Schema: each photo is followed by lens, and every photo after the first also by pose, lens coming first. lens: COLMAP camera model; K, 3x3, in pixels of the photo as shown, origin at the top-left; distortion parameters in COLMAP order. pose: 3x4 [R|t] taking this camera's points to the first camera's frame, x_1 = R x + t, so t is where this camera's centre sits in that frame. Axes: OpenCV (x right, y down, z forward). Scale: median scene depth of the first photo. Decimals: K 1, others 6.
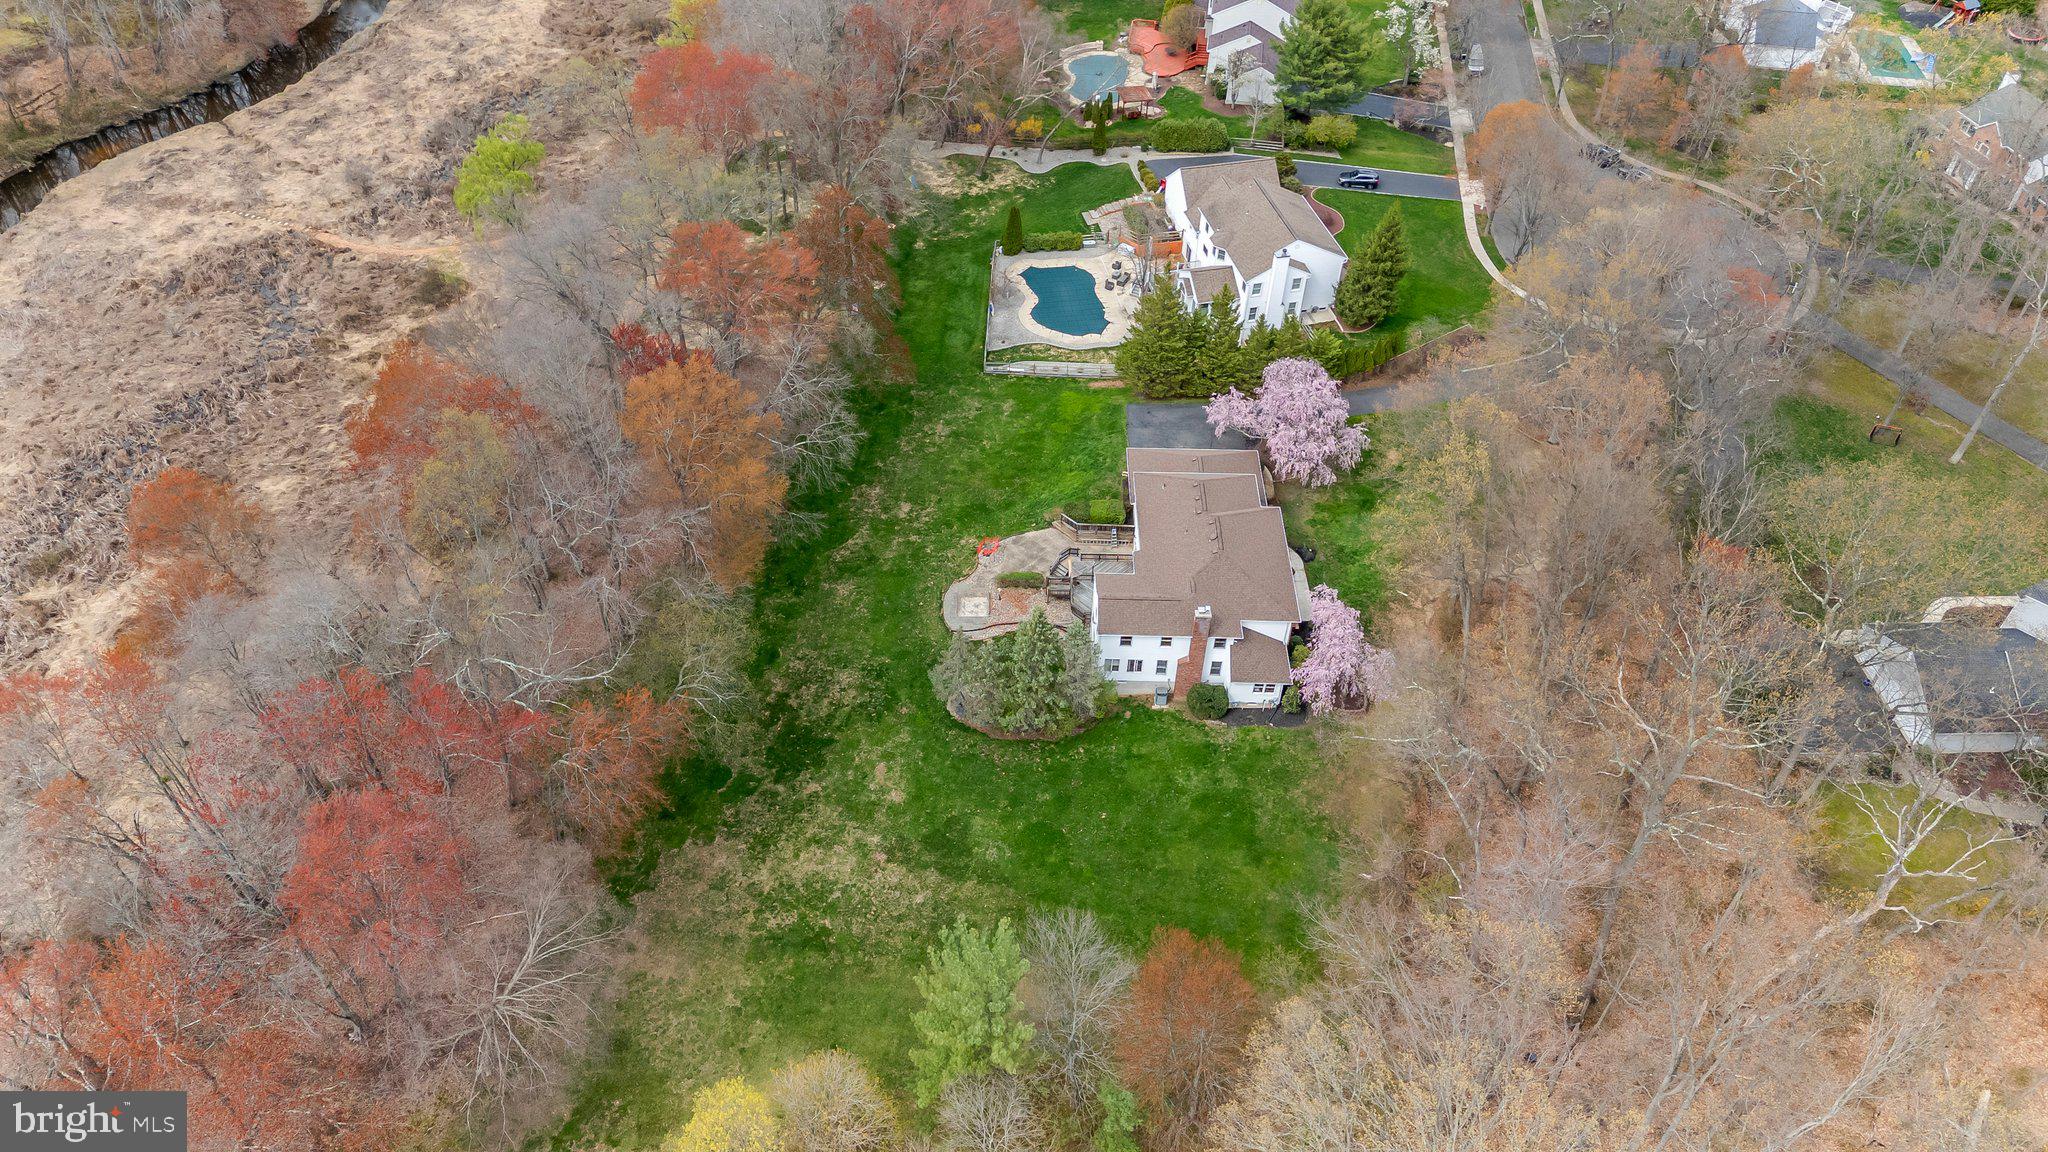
lens RADIAL K [[1487.7, 0, 1024.0], [0, 1487.7, 576.0], [0, 0, 1]] dist [0.109372, -0.112974]
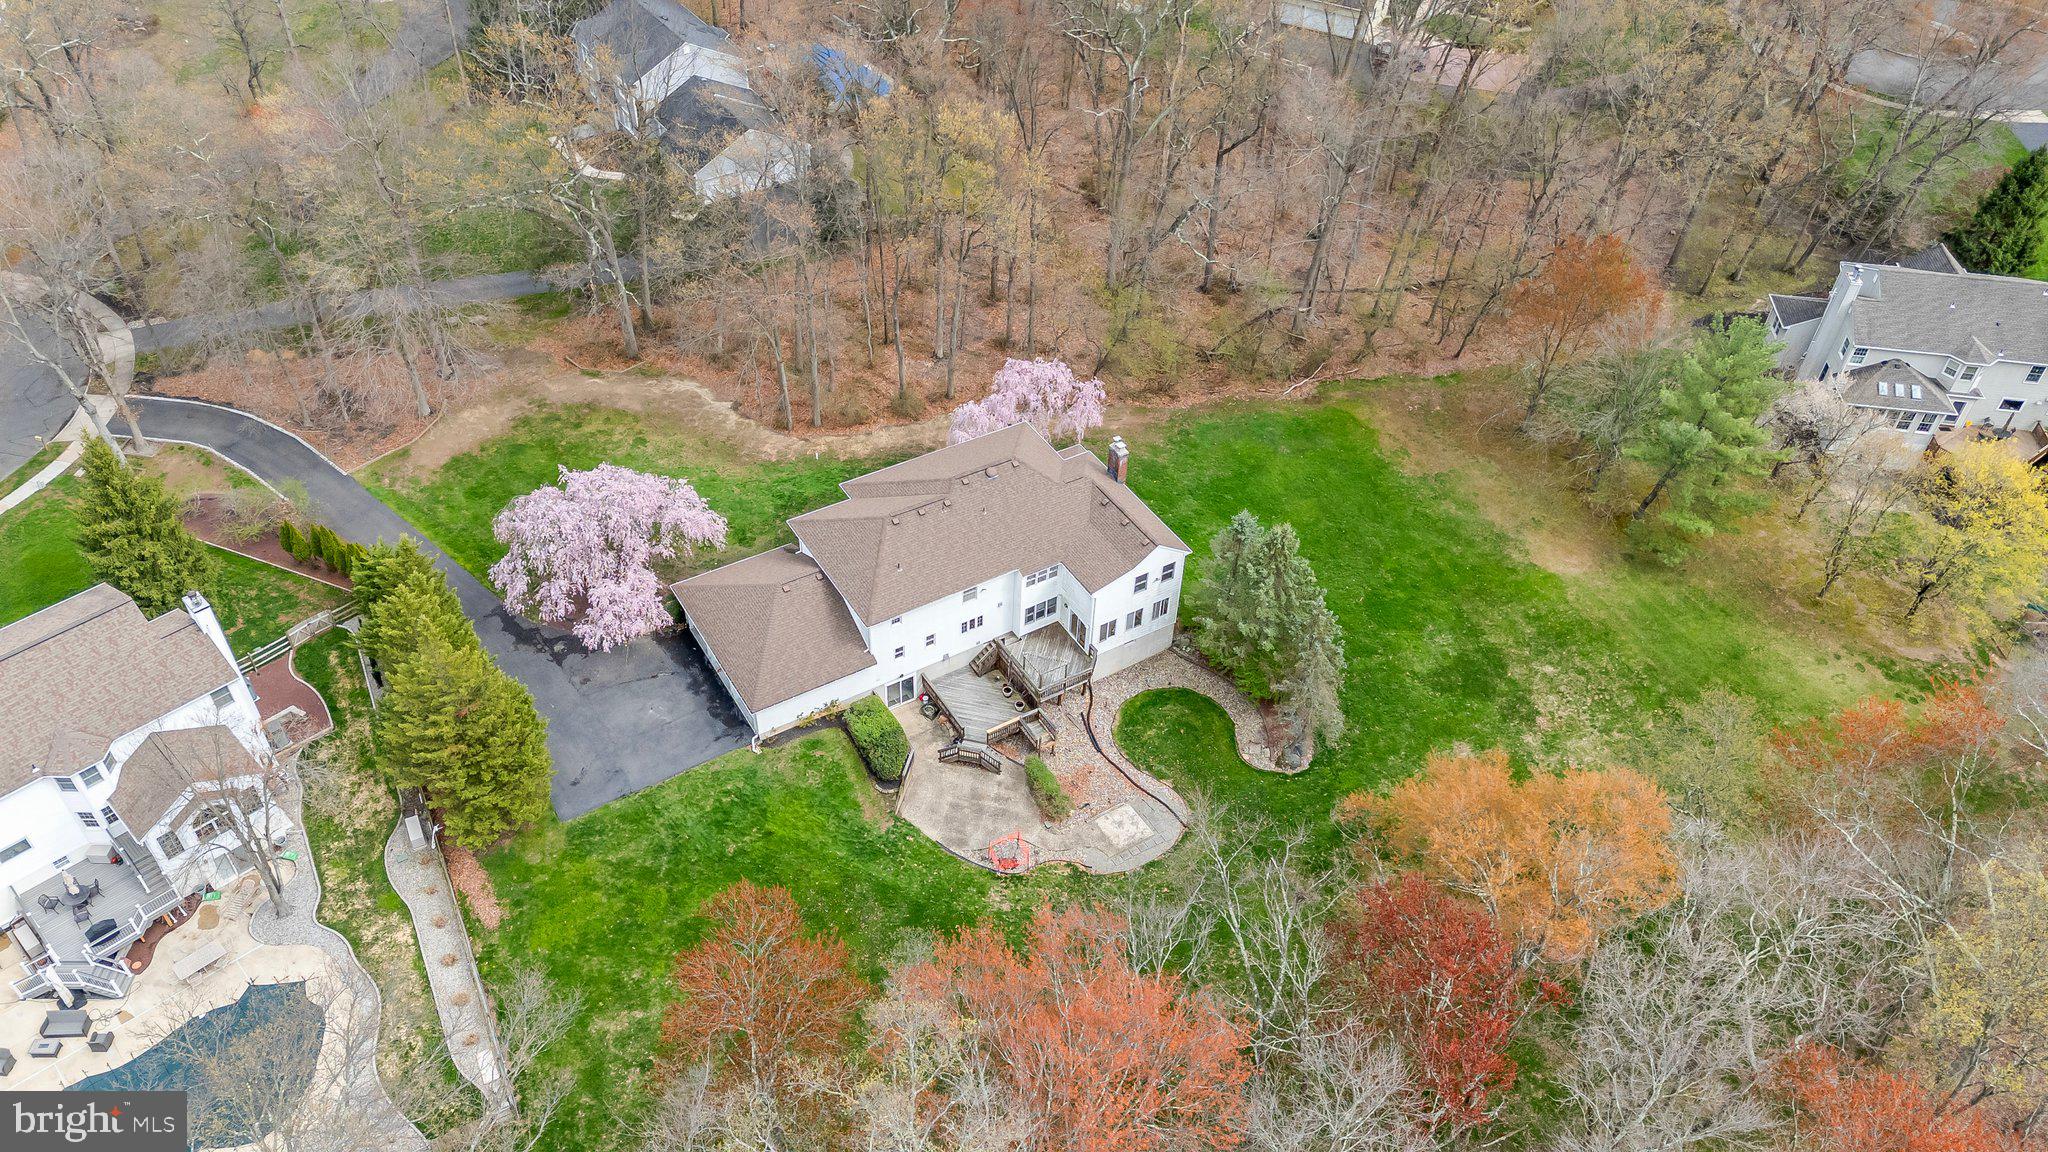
lens RADIAL K [[1500.6, 0, 1024.0], [0, 1500.6, 576.0], [0, 0, 1]] dist [0.070611, -0.061759]
pose [[-0.520151, -0.608682, 0.599123, -0.314278], [0.559904, 0.286700, 0.777375, -0.507240], [-0.644942, 0.739804, 0.191676, 0.765239]]
